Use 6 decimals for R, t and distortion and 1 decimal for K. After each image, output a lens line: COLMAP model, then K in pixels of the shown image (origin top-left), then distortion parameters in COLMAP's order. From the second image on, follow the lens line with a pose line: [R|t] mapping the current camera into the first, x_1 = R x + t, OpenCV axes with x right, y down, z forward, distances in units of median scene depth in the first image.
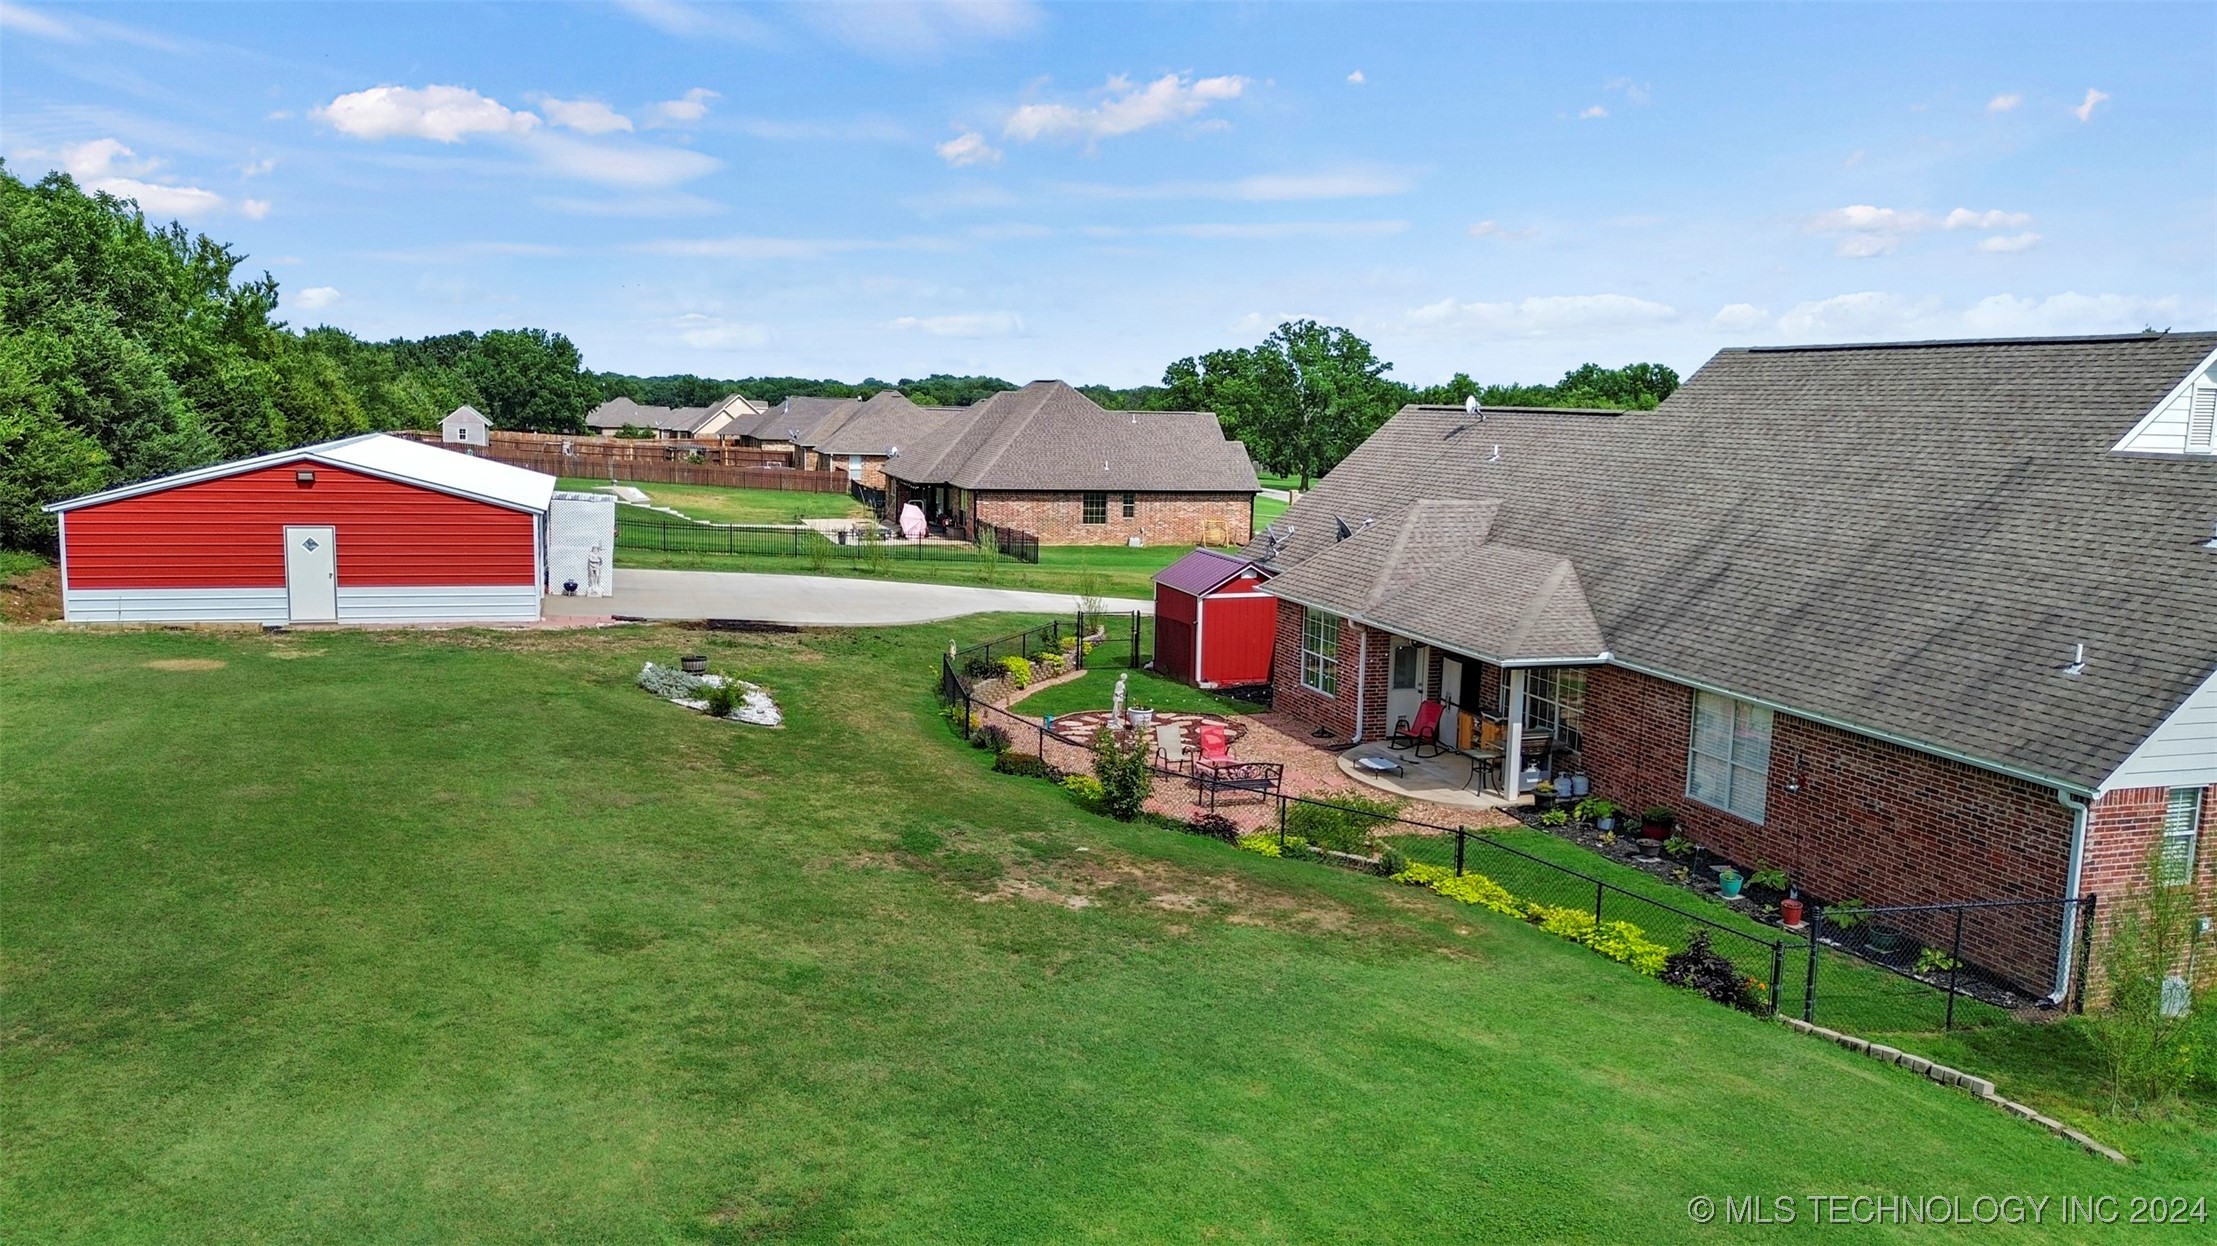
lens RADIAL K [[1560.2, 0, 1108.5], [0, 1560.2, 623.0], [0, 0, 1]] dist [0.080033, -0.087483]
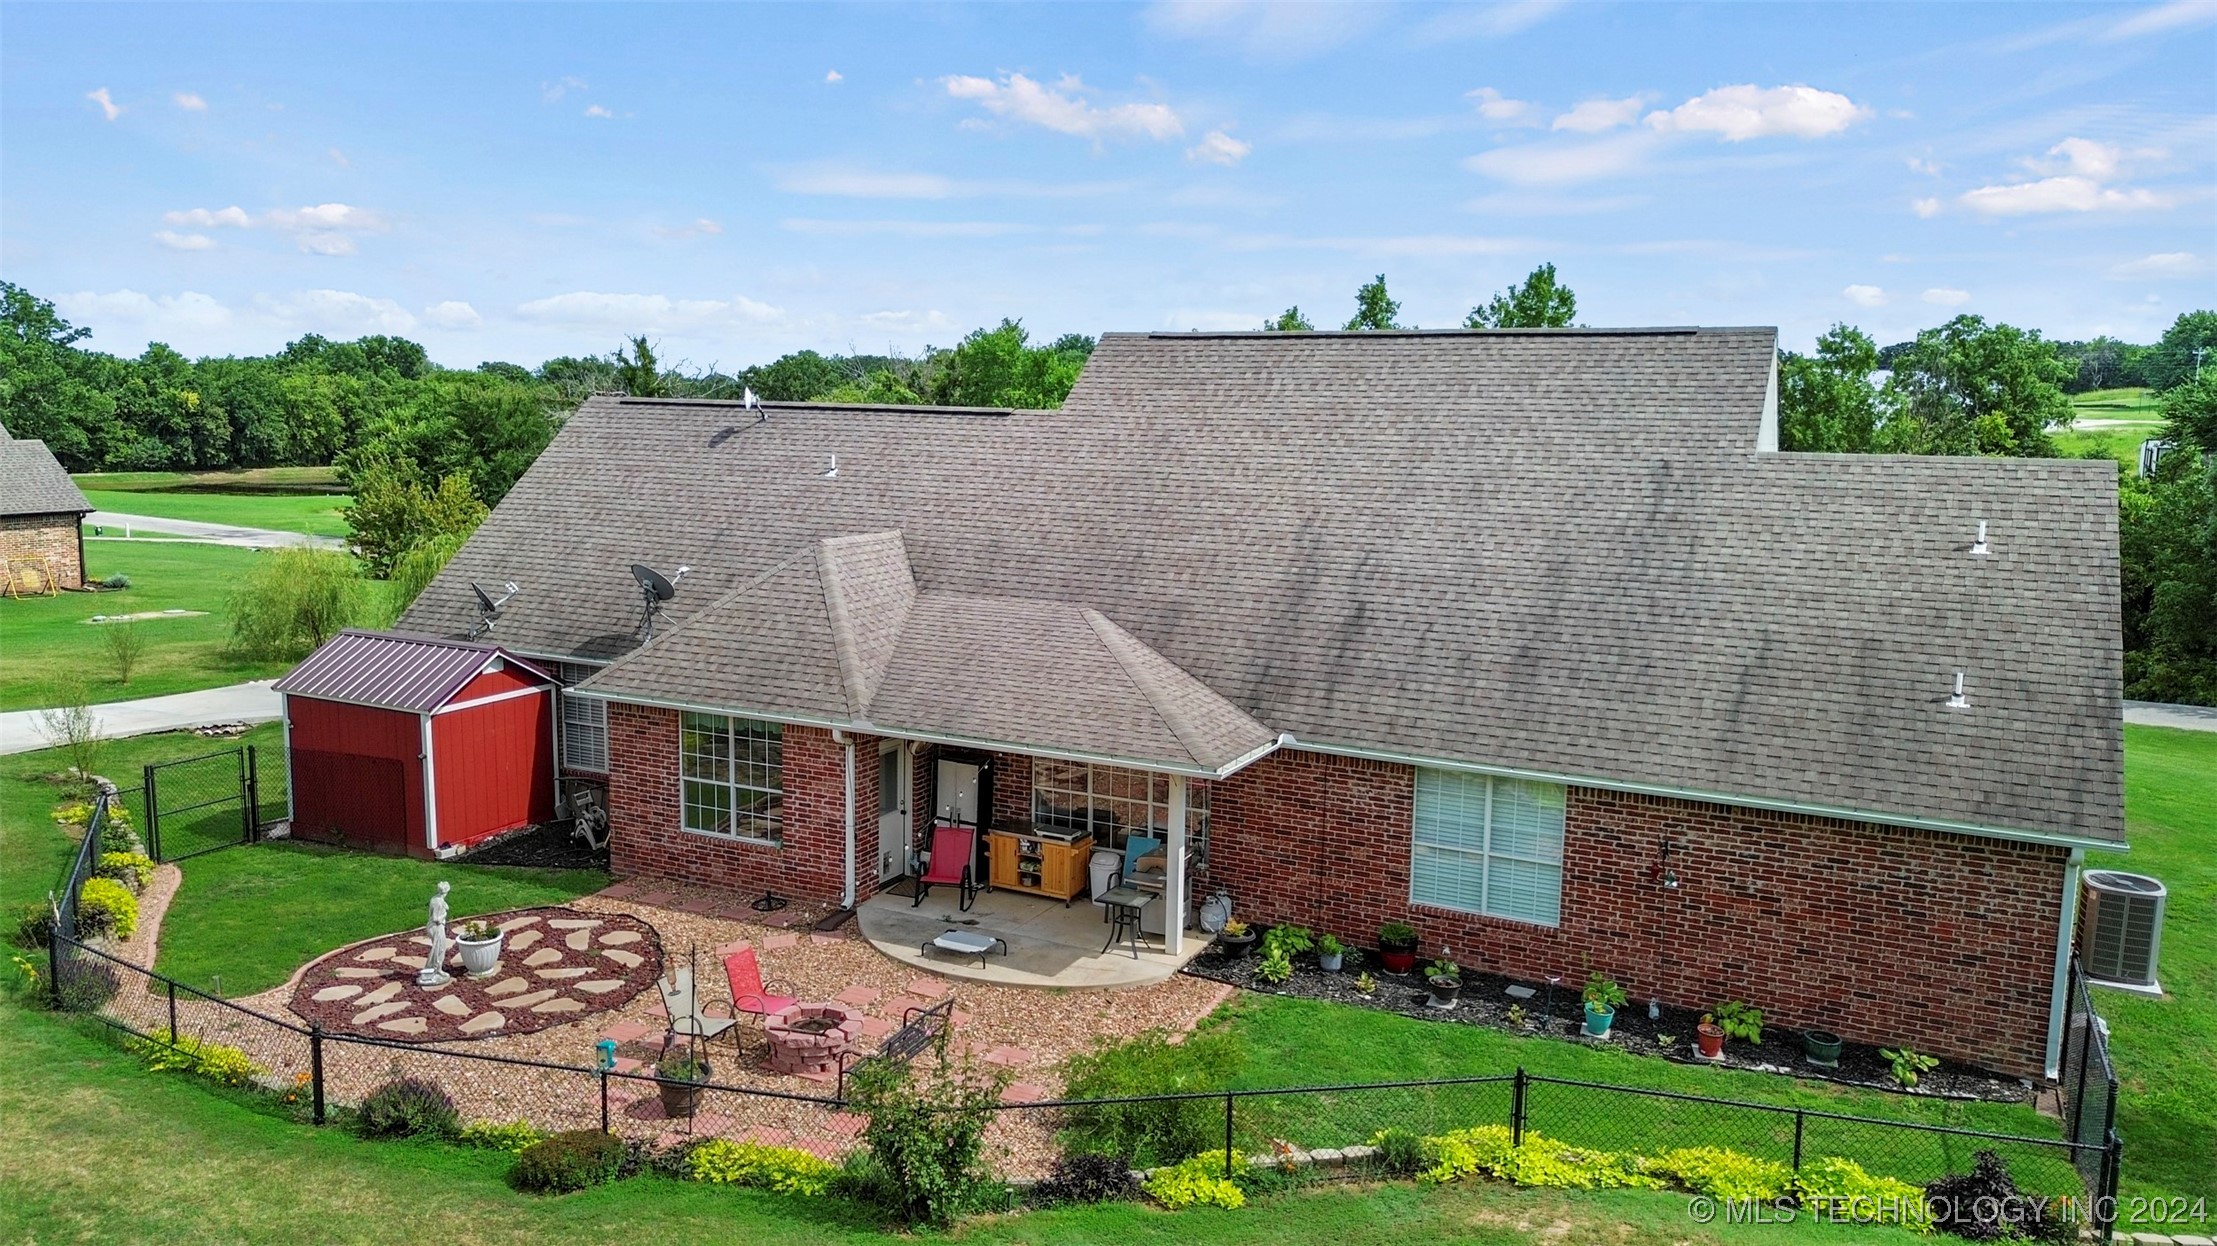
lens RADIAL K [[1560.2, 0, 1108.5], [0, 1560.2, 623.0], [0, 0, 1]] dist [0.080033, -0.087483]
pose [[0.702836, -0.114417, 0.702089, -0.229841], [0.103052, 0.992945, 0.058656, -0.075791], [-0.703847, 0.031126, 0.709669, 0.451108]]
